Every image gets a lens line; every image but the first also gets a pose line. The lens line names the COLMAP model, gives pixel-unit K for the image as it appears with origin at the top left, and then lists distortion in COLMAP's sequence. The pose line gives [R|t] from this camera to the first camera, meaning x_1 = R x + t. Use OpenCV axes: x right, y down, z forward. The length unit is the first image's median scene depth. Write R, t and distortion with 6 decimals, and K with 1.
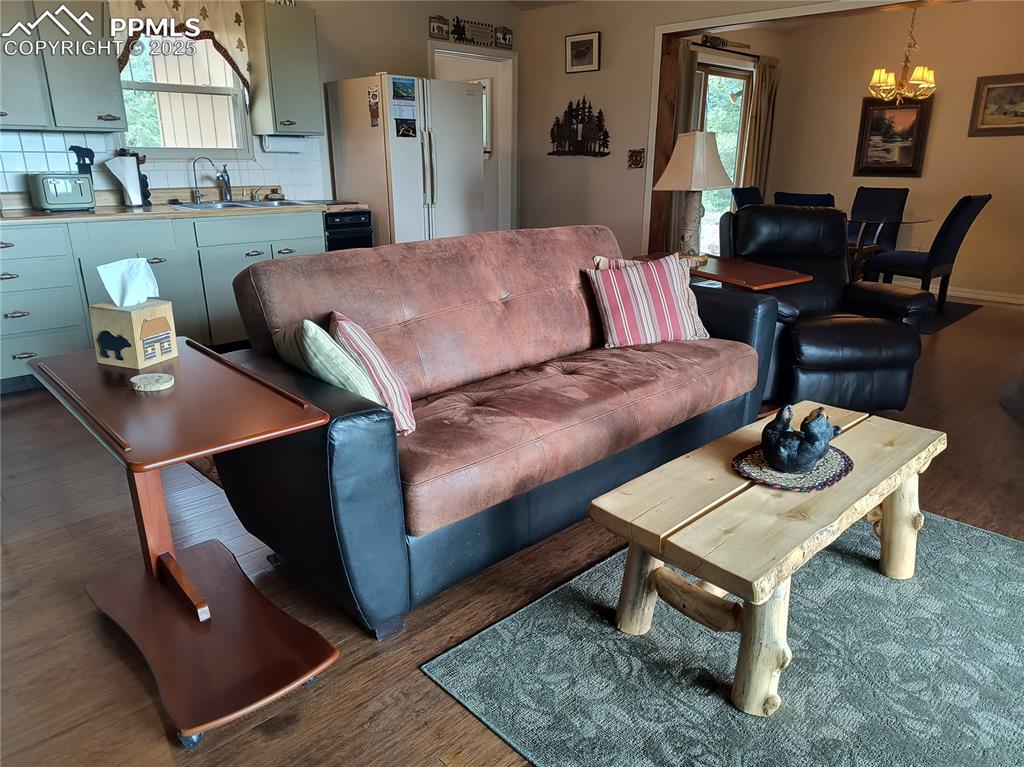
lens RADIAL K [[689.4, 0, 508.5], [0, 689.4, 399.5], [0, 0, 1]] dist [0.028945, -0.037422]
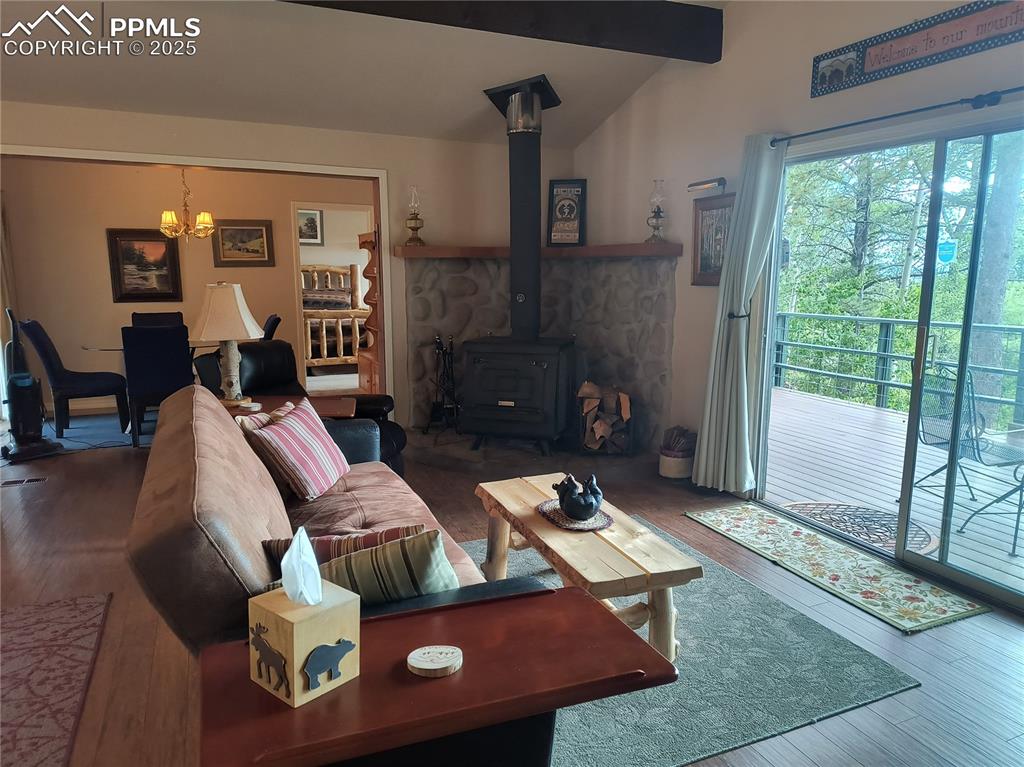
lens RADIAL K [[689.4, 0, 532.2], [0, 689.4, 375.4], [0, 0, 1]] dist [0.028945, -0.037422]
pose [[0.323798, -0.143435, 0.935190, -0.387271], [0.305031, 0.951488, 0.040322, -0.112055], [-0.895606, 0.272206, 0.351843, 0.192435]]
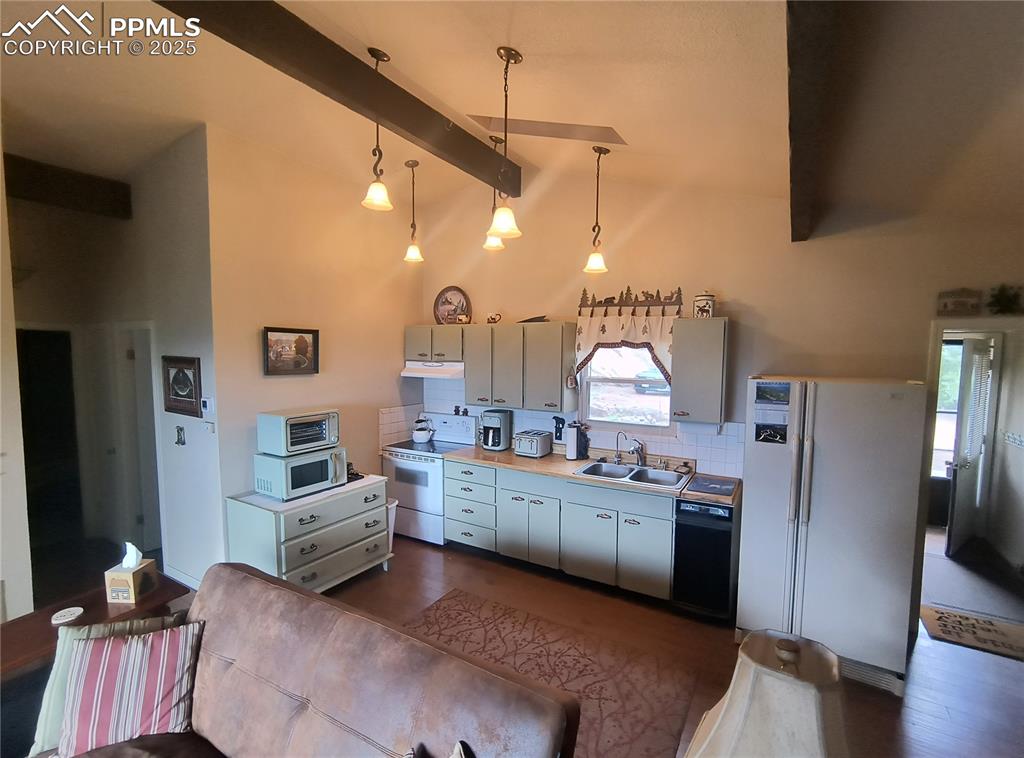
lens RADIAL K [[470.5, 0, 518.8], [0, 470.5, 384.4], [0, 0, 1]] dist [-0.014716, 0.001308]
pose [[0.255356, 0.066764, -0.964539, 0.337983], [-0.326182, 0.945075, -0.020939, -0.336133], [0.910164, 0.319962, 0.263108, 0.538157]]
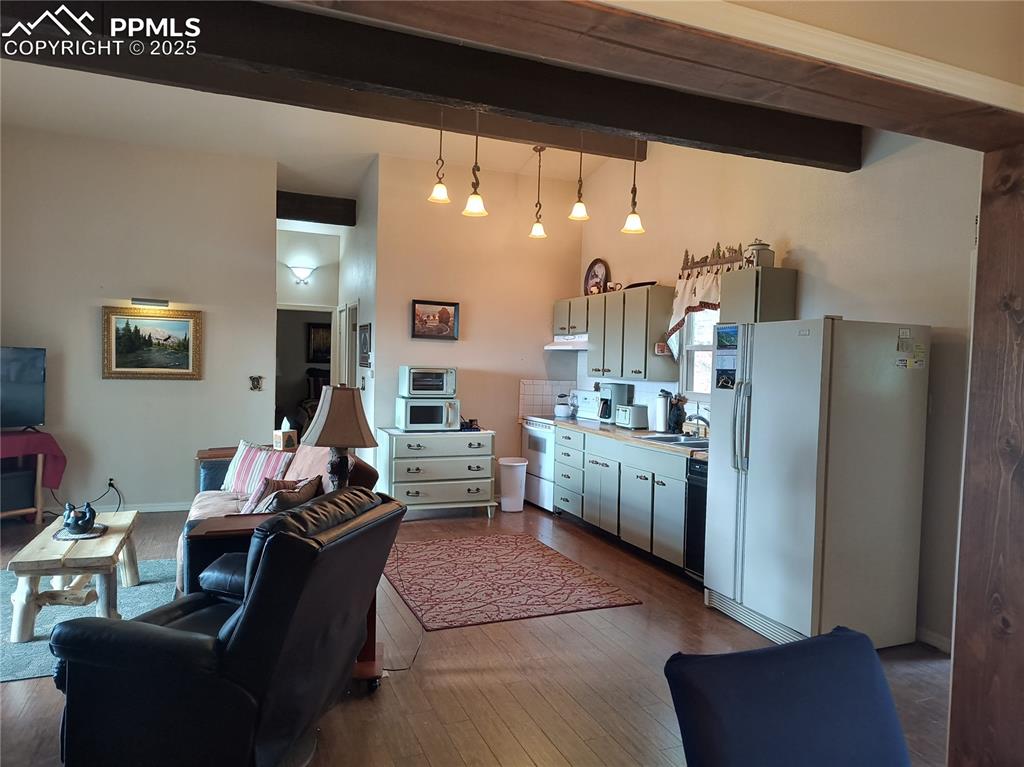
lens RADIAL K [[689.4, 0, 511.3], [0, 689.4, 389.4], [0, 0, 1]] dist [0.028945, -0.037422]
pose [[-0.372829, 0.023722, -0.927597, 0.750356], [-0.334454, 0.929041, 0.158186, -0.428948], [0.865528, 0.369215, -0.338440, 1.069959]]
